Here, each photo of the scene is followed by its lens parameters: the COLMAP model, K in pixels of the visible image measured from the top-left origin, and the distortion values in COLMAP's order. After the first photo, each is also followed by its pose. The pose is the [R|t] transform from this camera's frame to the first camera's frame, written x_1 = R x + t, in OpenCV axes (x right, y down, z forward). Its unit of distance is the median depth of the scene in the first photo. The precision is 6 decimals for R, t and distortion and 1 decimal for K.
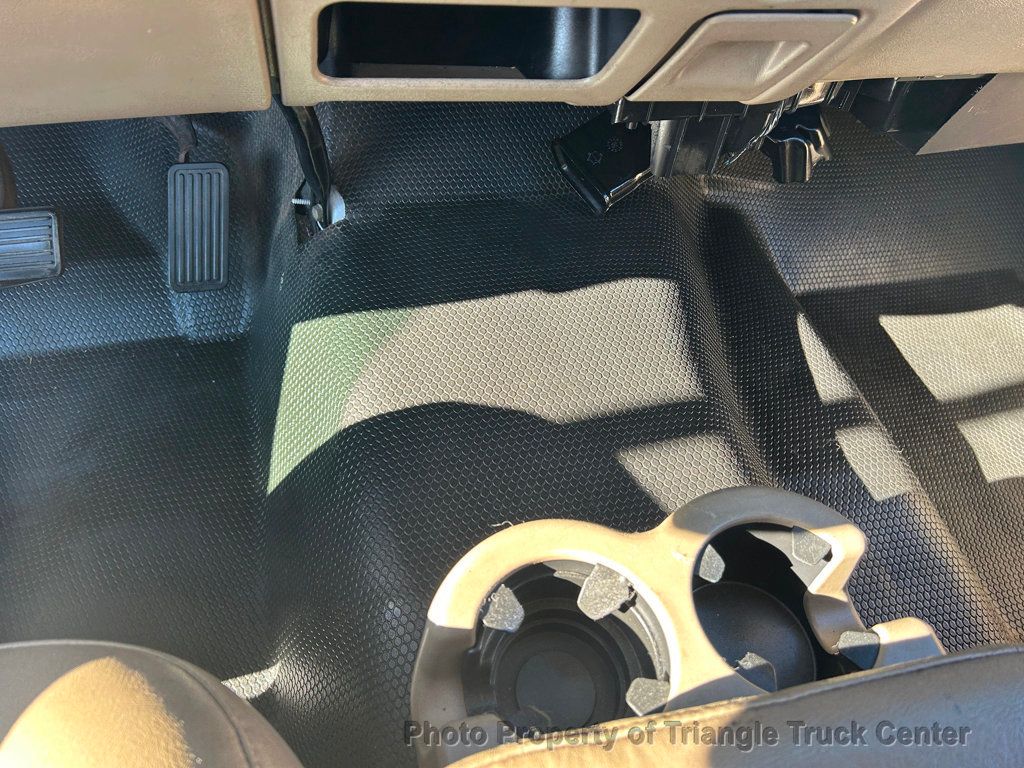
lens RADIAL K [[773.0, 0, 502.8], [0, 773.0, 392.4], [0, 0, 1]] dist [0.052855, -0.062678]
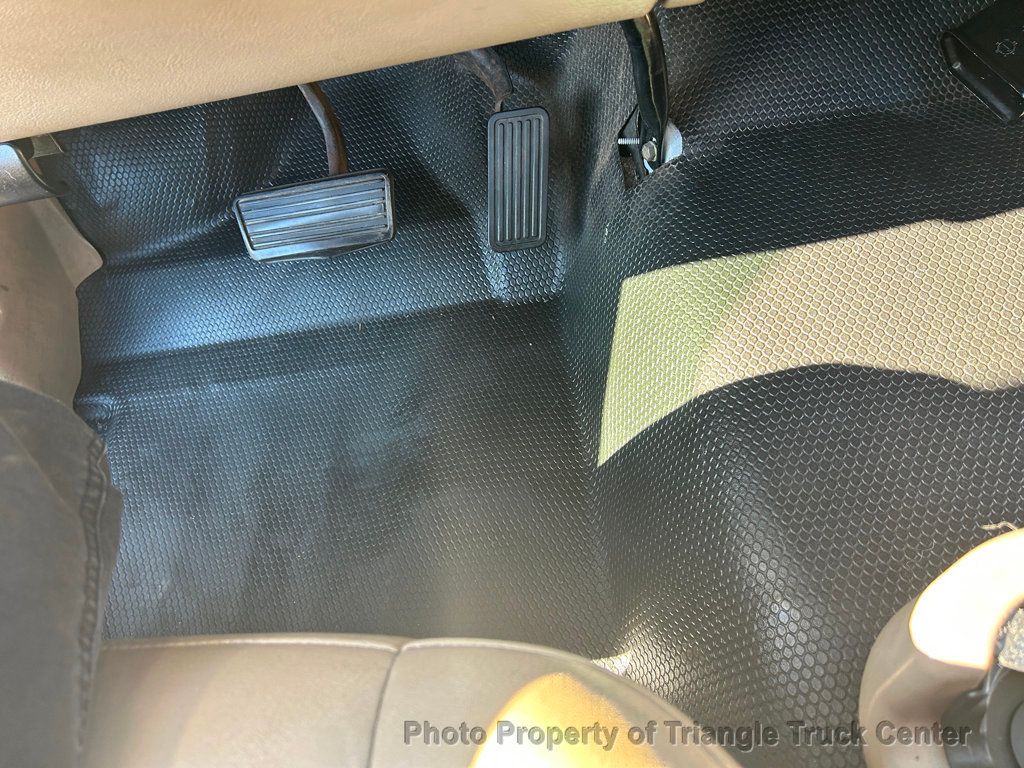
lens RADIAL K [[768.2, 0, 513.2], [0, 768.2, 400.0], [0, 0, 1]] dist [0.094517, -0.113395]
pose [[0.958315, 0.004617, -0.285678, -0.132281], [0.012000, 0.998337, 0.056389, 0.001182], [0.285463, -0.057466, 0.956665, 0.088495]]
